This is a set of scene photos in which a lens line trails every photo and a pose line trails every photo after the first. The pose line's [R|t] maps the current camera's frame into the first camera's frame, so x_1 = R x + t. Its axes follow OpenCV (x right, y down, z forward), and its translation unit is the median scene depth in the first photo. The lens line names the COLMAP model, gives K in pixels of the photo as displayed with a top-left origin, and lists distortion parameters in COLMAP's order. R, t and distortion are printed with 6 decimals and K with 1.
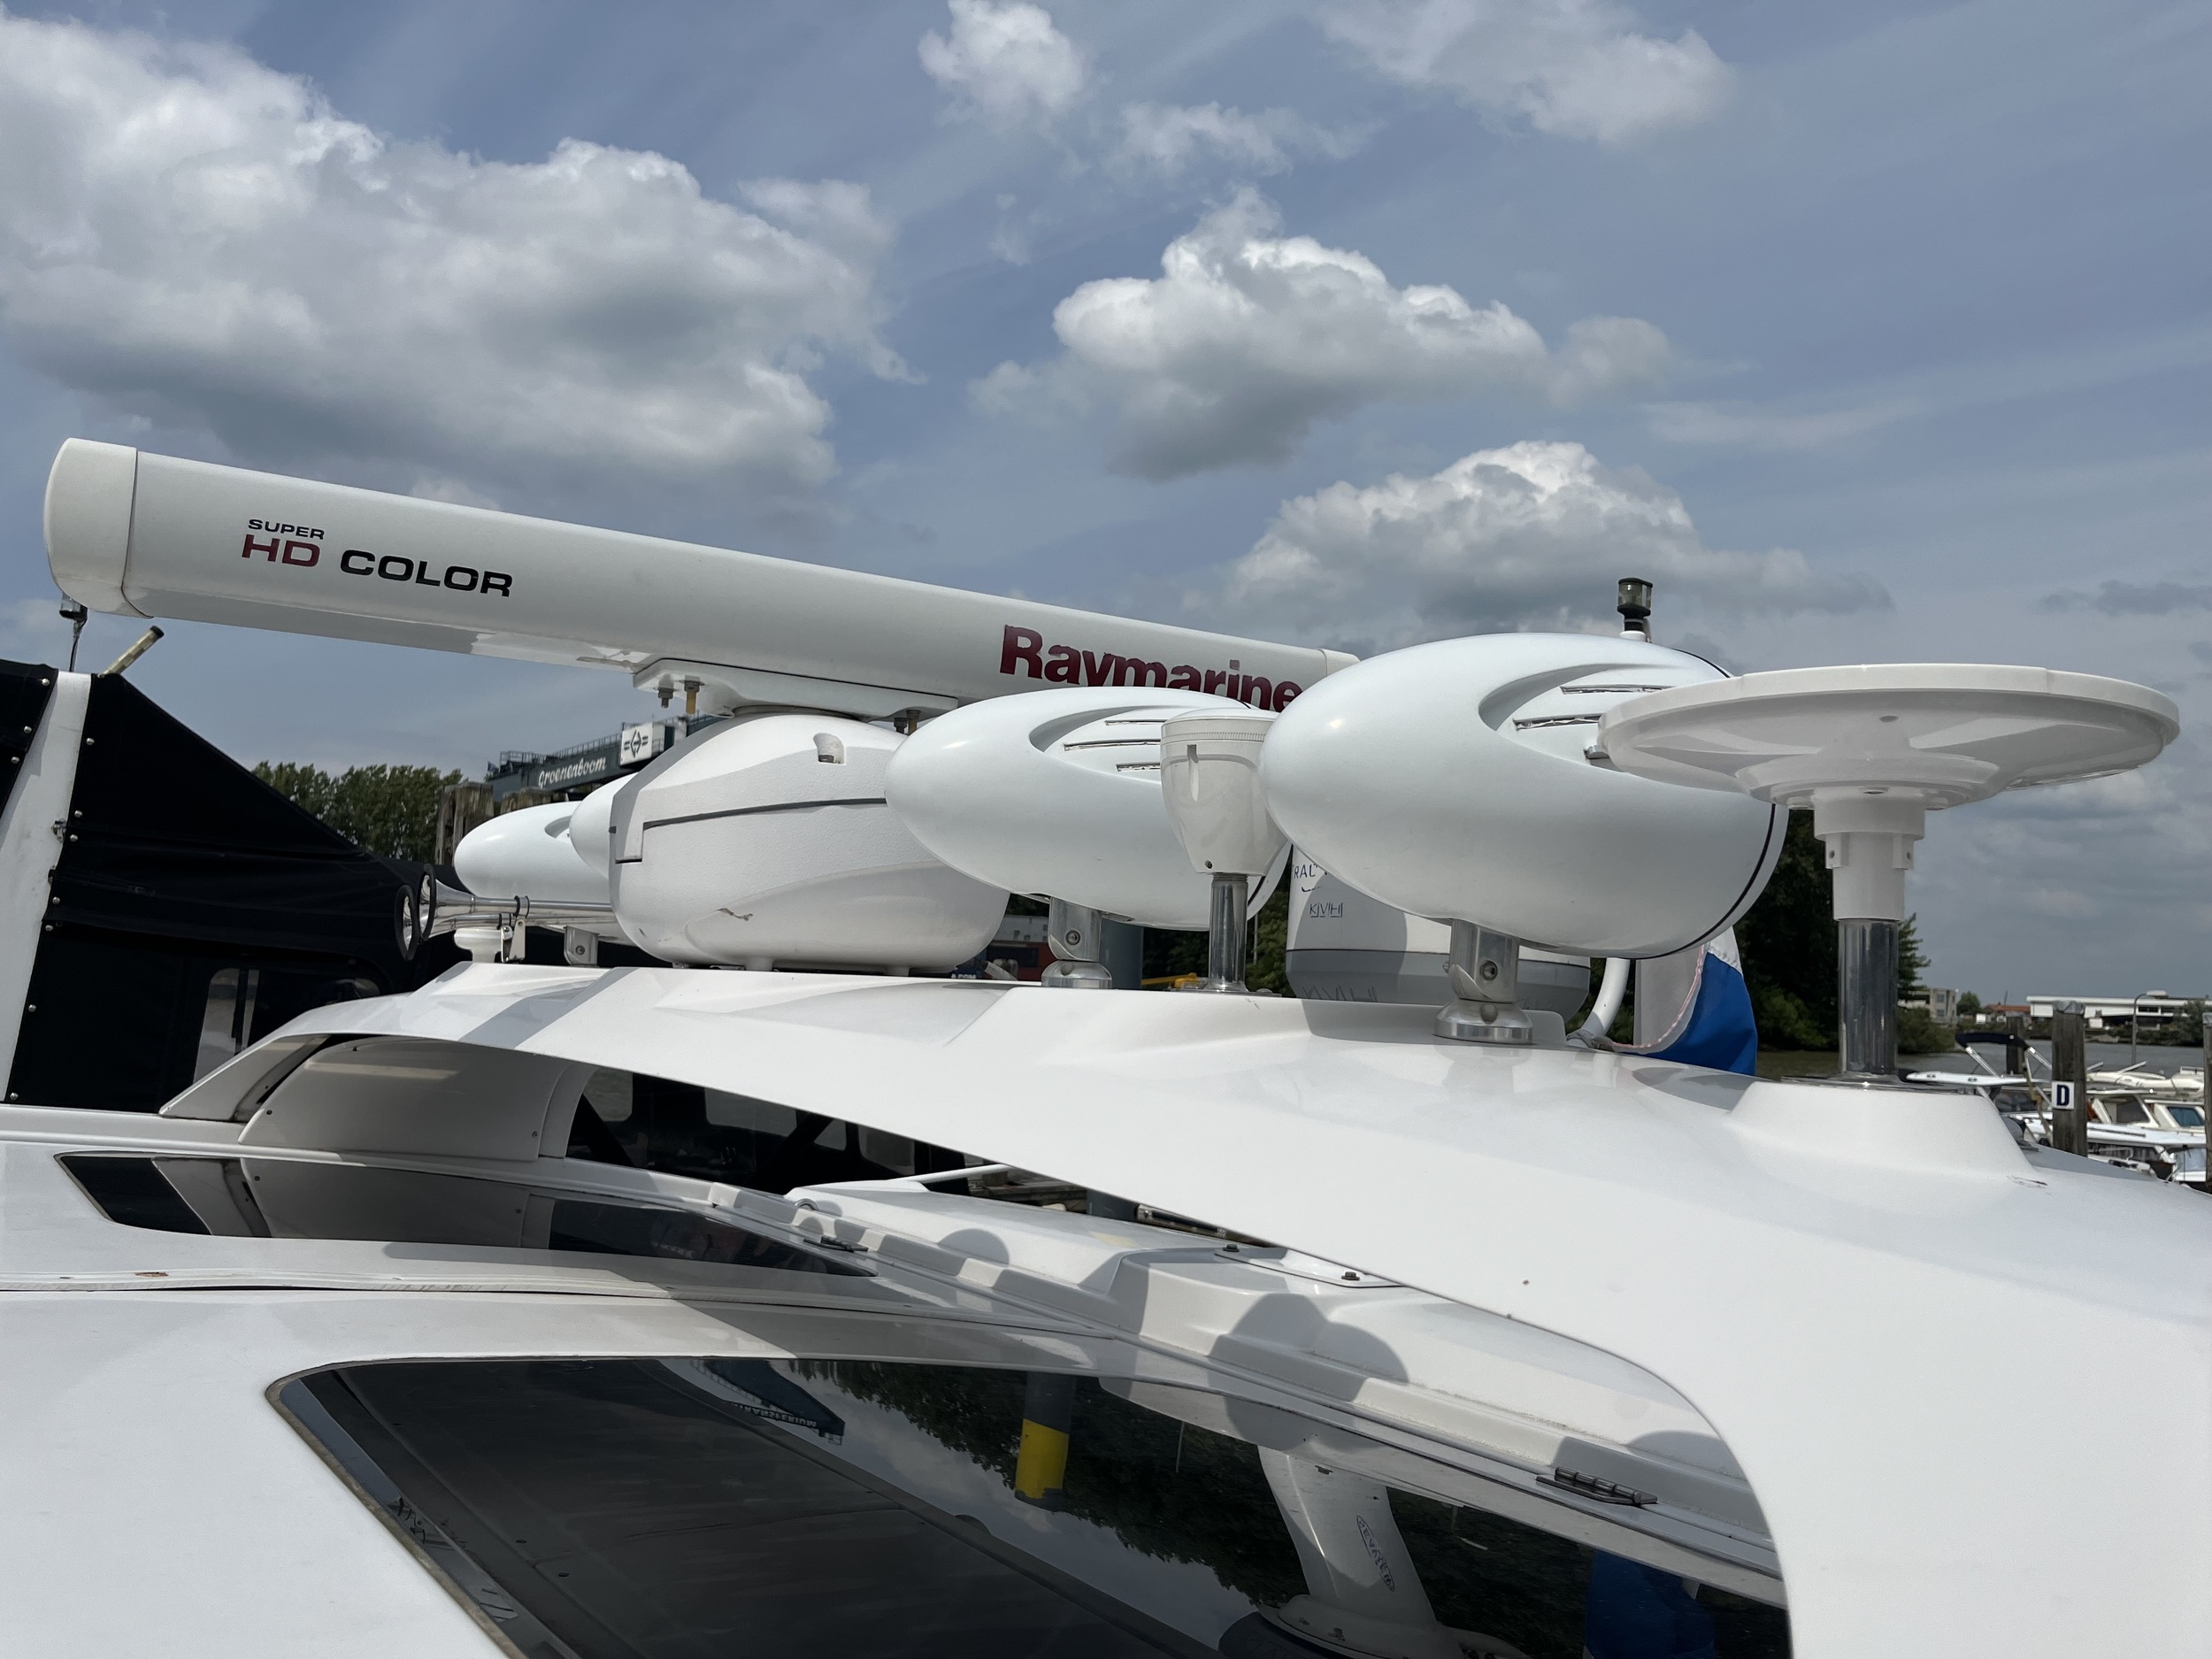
lens RADIAL K [[1670.0, 0, 1136.6], [0, 1670.0, 824.0], [0, 0, 1]] dist [0.048029, -0.049046]
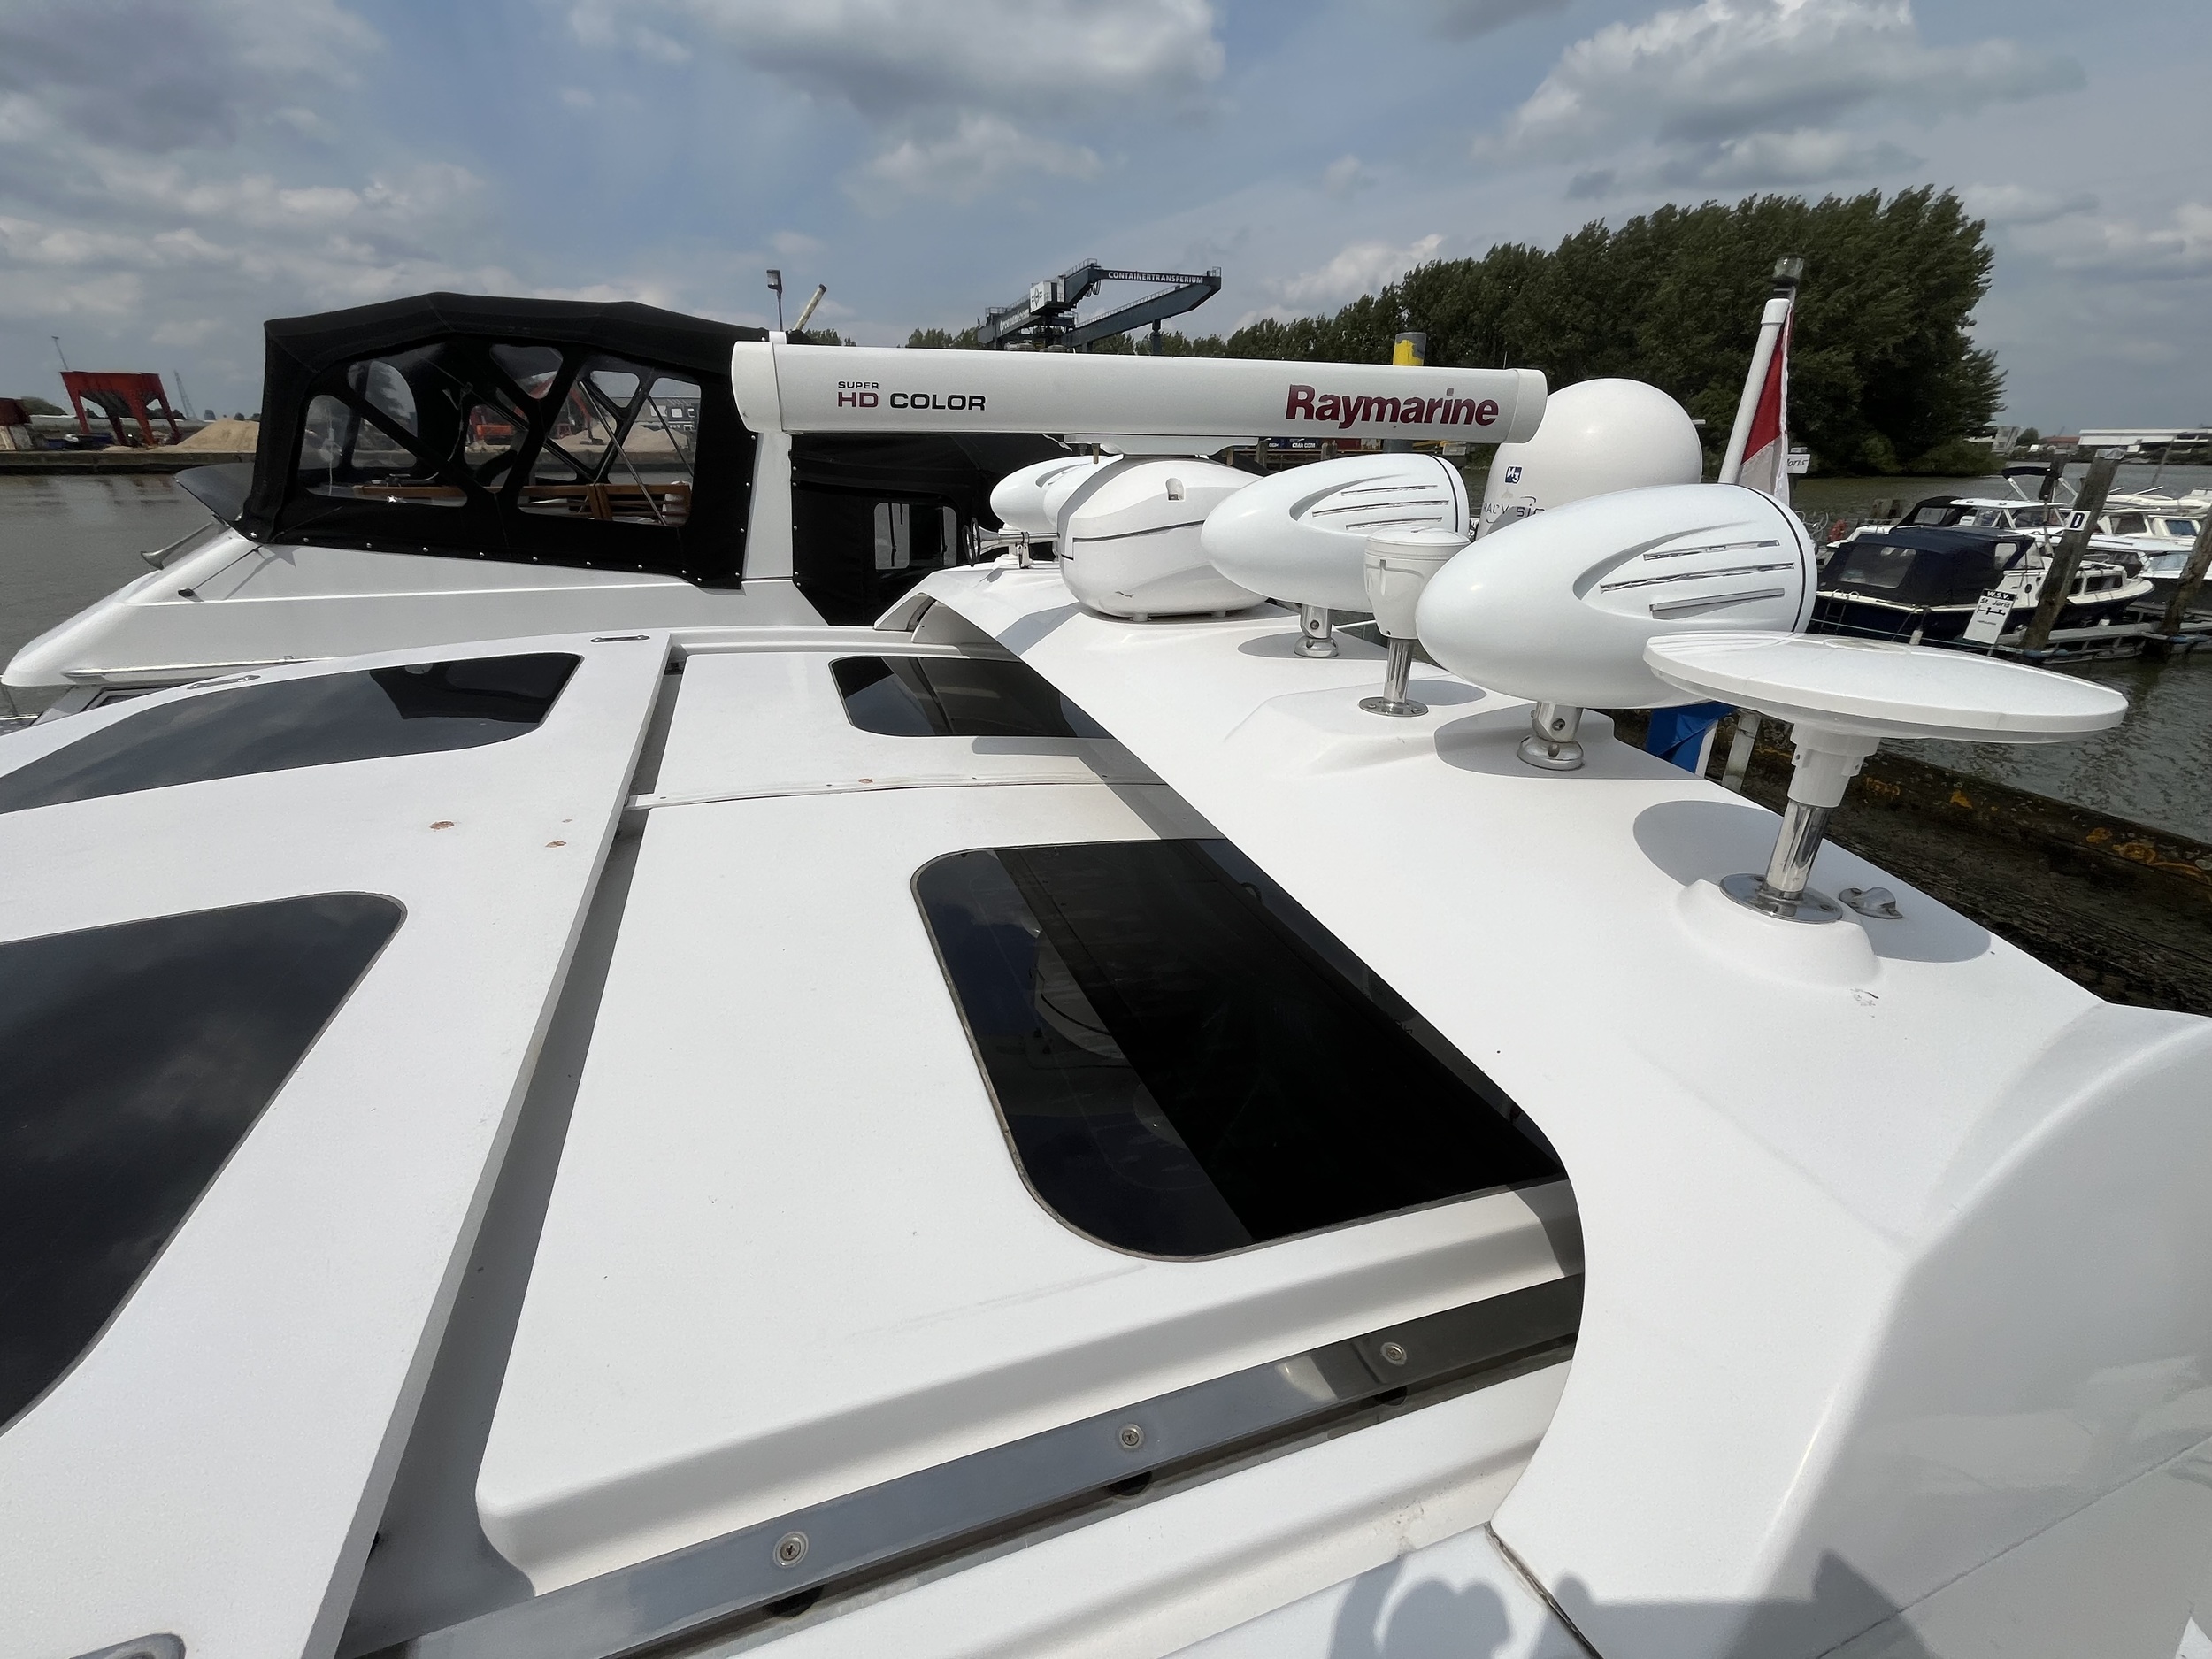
lens RADIAL K [[906.2, 0, 1119.3], [0, 906.2, 848.2], [0, 0, 1]] dist [0.001540, -0.000428]
pose [[0.959719, 0.086877, -0.267191, 0.035498], [0.048985, 0.884688, 0.463604, -0.161991], [0.276657, -0.458018, 0.844796, 0.073606]]
